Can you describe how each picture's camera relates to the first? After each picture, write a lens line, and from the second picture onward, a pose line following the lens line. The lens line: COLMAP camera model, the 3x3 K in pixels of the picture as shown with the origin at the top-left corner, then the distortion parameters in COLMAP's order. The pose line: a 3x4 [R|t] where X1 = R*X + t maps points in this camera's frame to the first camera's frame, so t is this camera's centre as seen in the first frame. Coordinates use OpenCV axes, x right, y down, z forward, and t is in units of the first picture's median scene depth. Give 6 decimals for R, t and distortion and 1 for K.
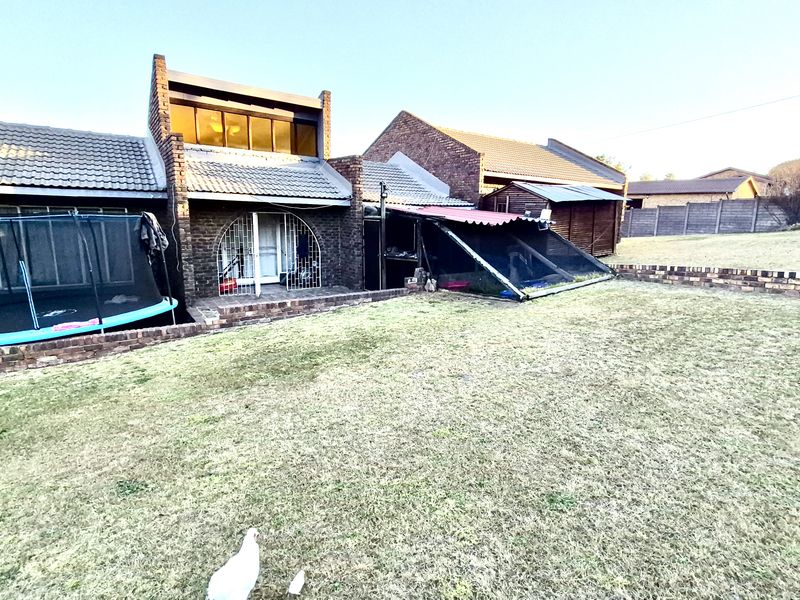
lens RADIAL K [[419.3, 0, 406.3], [0, 419.3, 297.5], [0, 0, 1]] dist [0.005194, -0.001813]
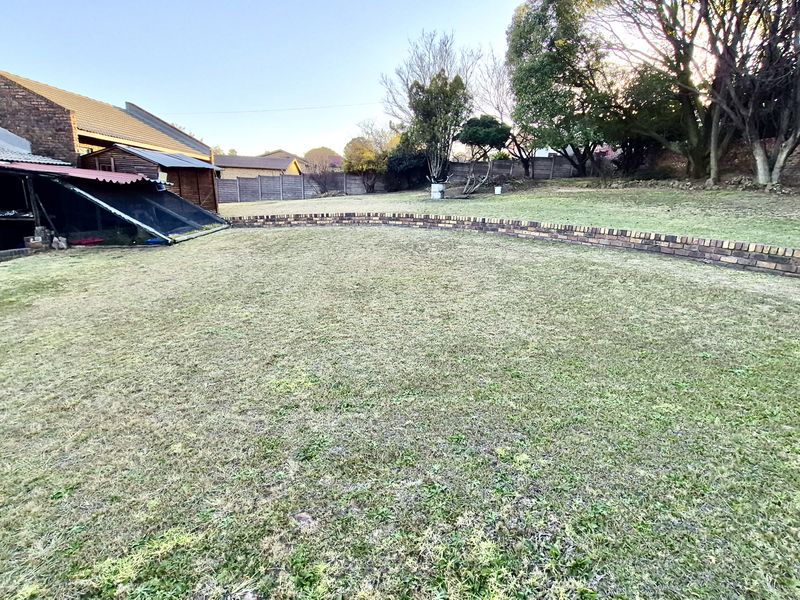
lens RADIAL K [[419.3, 0, 406.3], [0, 419.3, 297.5], [0, 0, 1]] dist [0.005194, -0.001813]
pose [[0.603071, -0.175661, 0.778106, -0.225697], [0.125944, 0.984185, 0.124571, 0.071146], [-0.787682, 0.022872, 0.615657, -0.243546]]
